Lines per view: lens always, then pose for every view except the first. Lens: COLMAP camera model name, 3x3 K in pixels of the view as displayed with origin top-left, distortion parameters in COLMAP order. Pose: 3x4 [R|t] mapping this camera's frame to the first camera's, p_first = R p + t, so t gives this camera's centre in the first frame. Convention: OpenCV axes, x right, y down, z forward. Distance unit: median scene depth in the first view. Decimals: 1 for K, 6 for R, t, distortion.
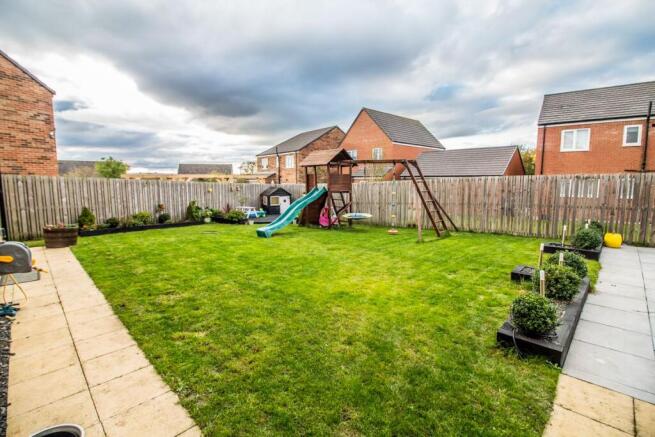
lens RADIAL K [[309.9, 0, 328.8], [0, 309.9, 210.4], [0, 0, 1]] dist [-0.000823, -0.000381]
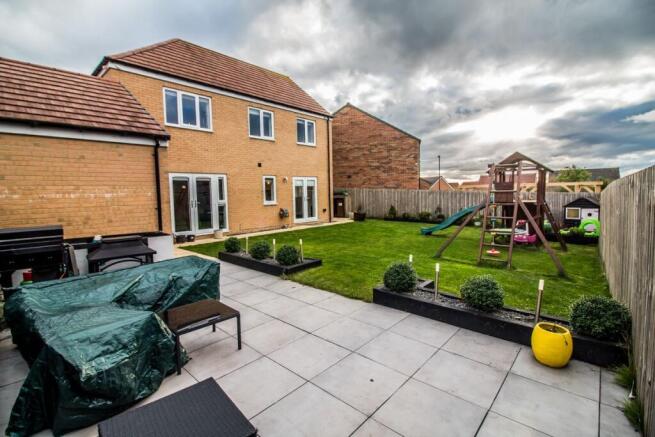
lens RADIAL K [[309.9, 0, 328.8], [0, 309.9, 210.4], [0, 0, 1]] dist [-0.000823, -0.000381]
pose [[0.048230, 0.058709, -0.997109, 0.812750], [-0.080613, 0.995243, 0.054700, -0.041867], [0.995578, 0.077742, 0.052733, 0.421523]]
